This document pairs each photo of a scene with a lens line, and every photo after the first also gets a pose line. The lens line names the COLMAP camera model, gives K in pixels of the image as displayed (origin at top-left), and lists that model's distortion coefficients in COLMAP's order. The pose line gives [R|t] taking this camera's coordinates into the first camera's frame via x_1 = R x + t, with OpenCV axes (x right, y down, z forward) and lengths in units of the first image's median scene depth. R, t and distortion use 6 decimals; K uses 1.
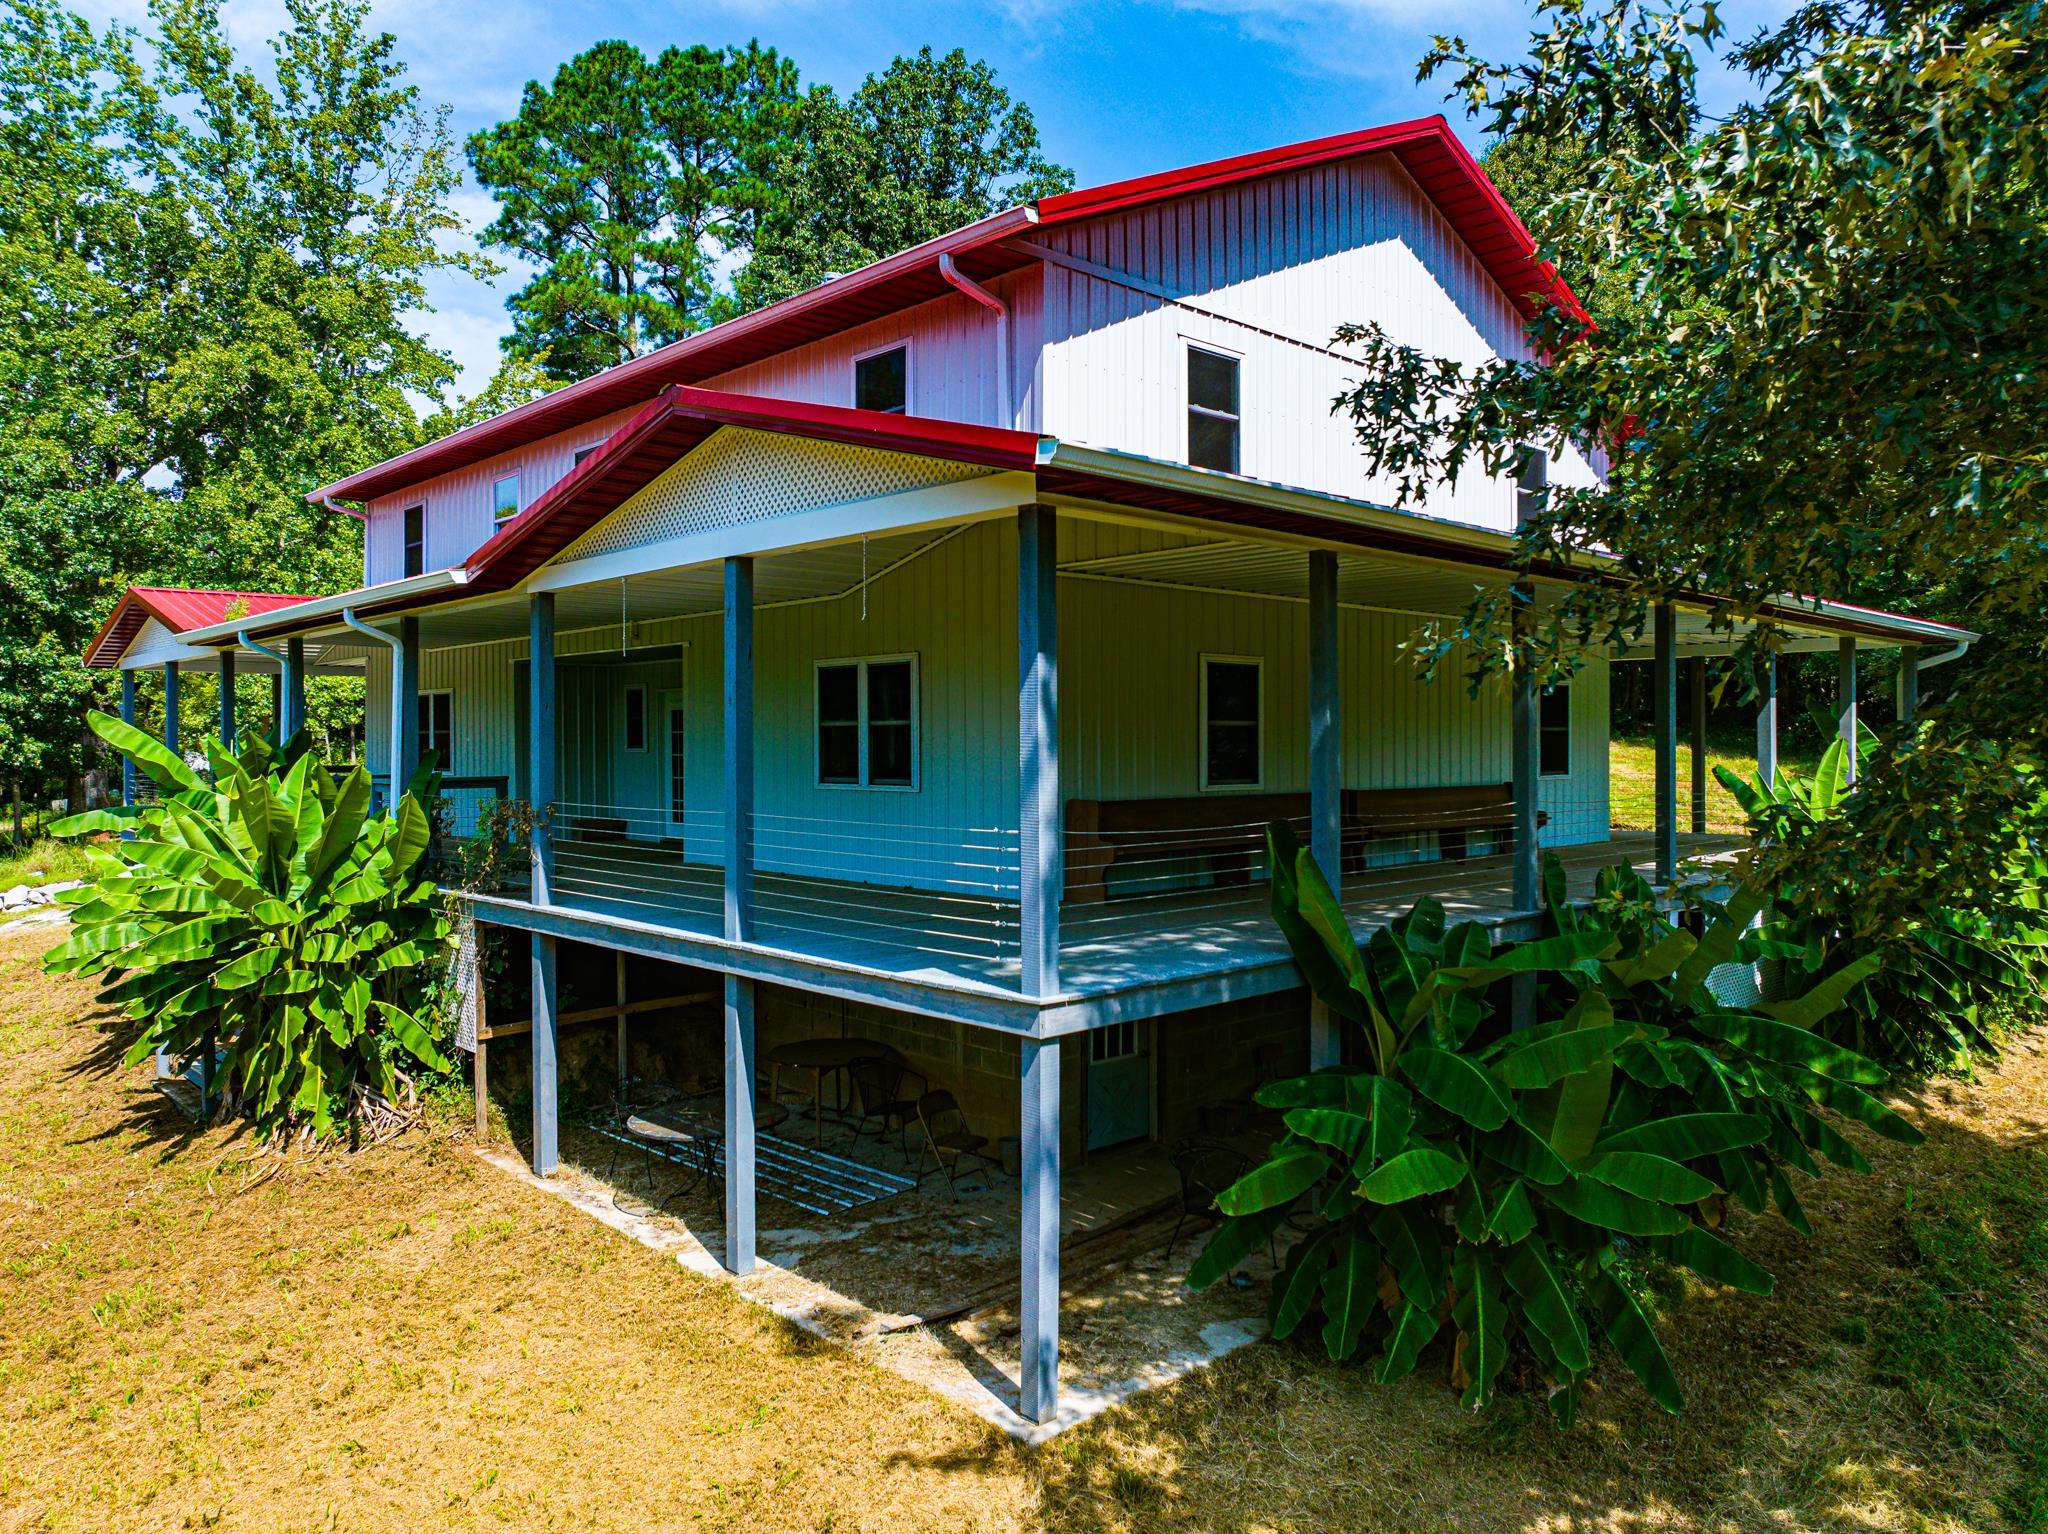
lens RADIAL K [[1447.9, 0, 1017.8], [0, 1447.9, 759.9], [0, 0, 1]] dist [-0.041255, 0.014745]
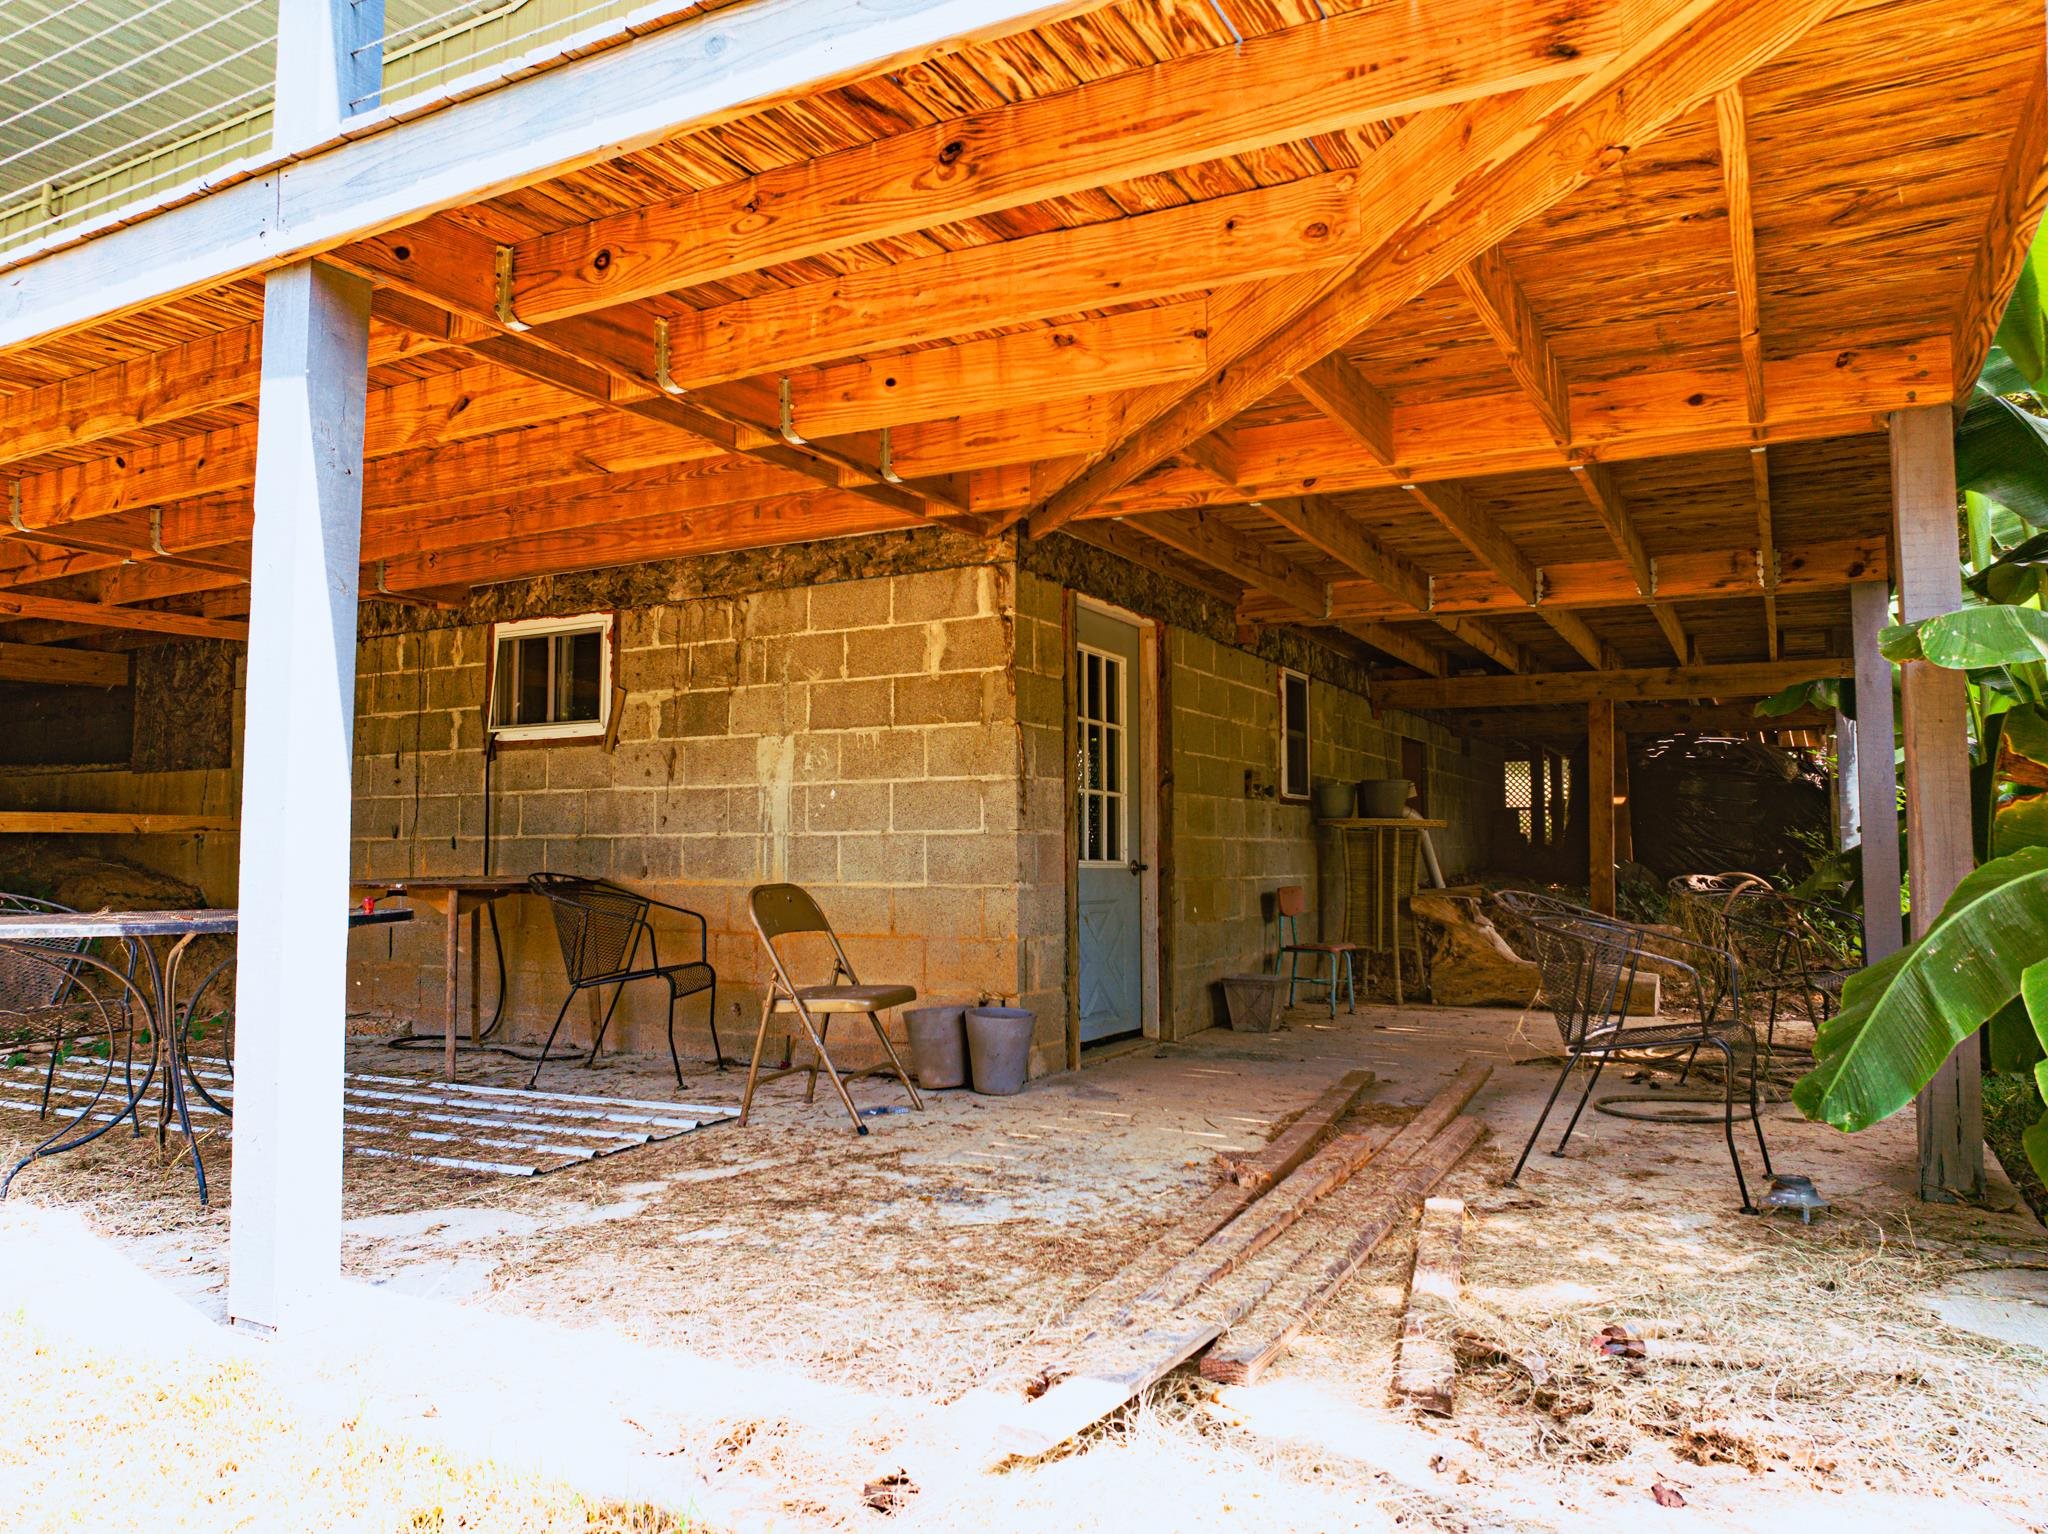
lens RADIAL K [[1447.9, 0, 1028.5], [0, 1447.9, 768.7], [0, 0, 1]] dist [-0.041255, 0.014745]
pose [[0.954657, 0.009736, 0.297547, -0.125556], [0.010036, 0.997844, -0.064851, 0.244465], [-0.297537, 0.064897, 0.952502, 0.627480]]
